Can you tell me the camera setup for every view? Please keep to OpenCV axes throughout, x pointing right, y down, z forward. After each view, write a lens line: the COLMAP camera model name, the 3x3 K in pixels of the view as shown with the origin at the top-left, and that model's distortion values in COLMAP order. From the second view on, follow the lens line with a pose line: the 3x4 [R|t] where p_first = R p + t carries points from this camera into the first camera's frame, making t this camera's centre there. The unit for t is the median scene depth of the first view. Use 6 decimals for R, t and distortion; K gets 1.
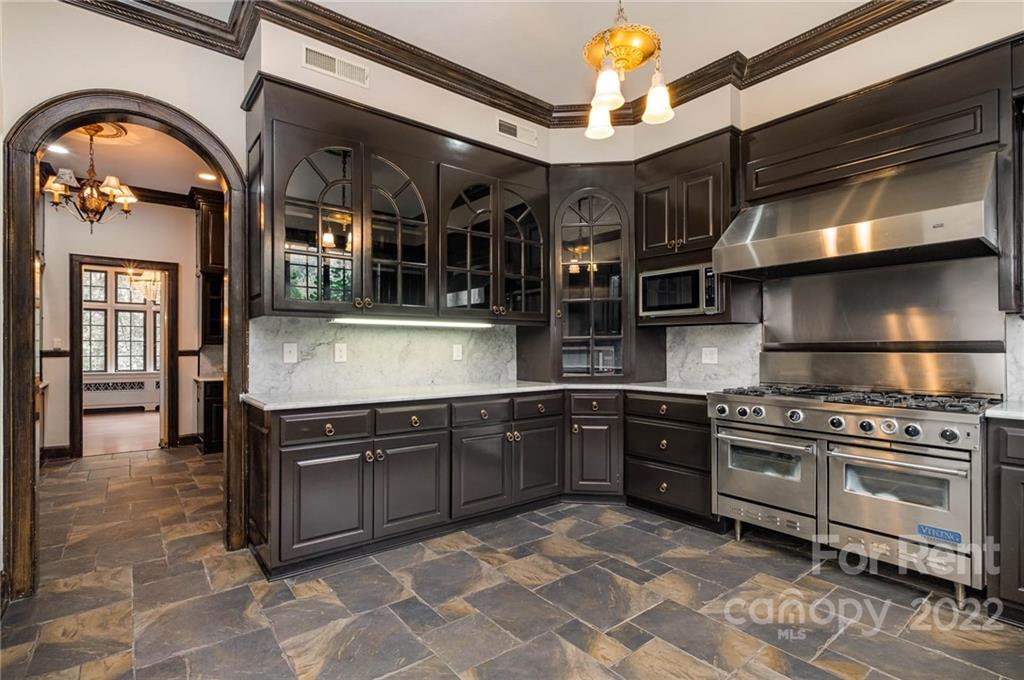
lens RADIAL K [[490.7, 0, 513.0], [0, 490.7, 346.1], [0, 0, 1]] dist [0.000169, 0.000302]
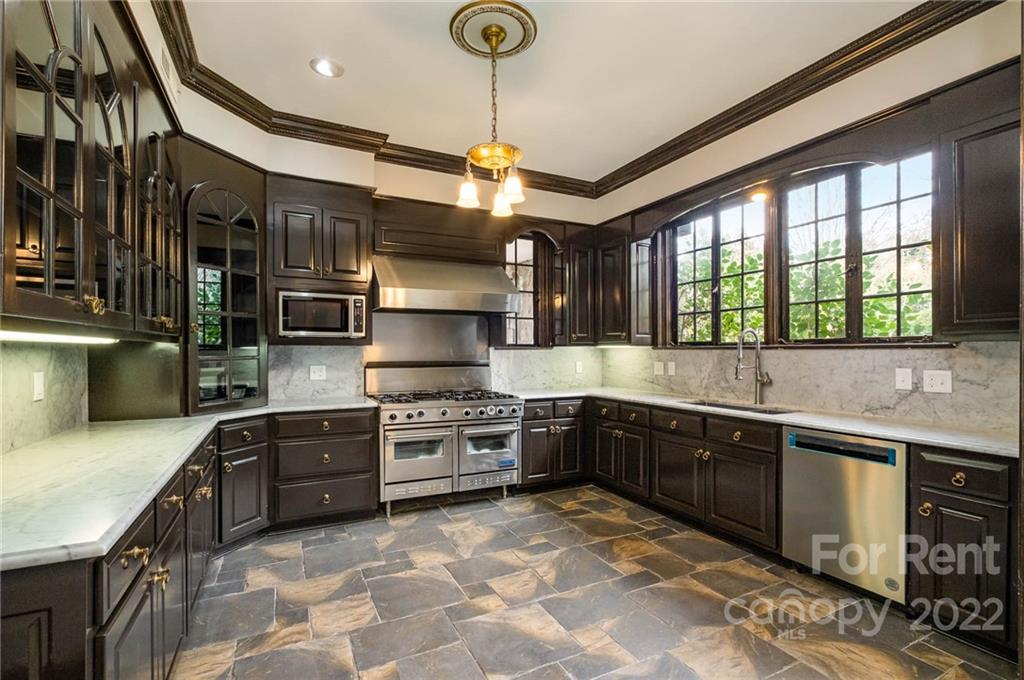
lens RADIAL K [[459.3, 0, 510.3], [0, 459.3, 348.0], [0, 0, 1]] dist [-0.004112, -0.000268]
pose [[0.207188, 0.008032, 0.978268, -0.691436], [-0.006803, 0.999954, -0.006769, -0.042748], [-0.978278, -0.005252, 0.207233, 0.471477]]
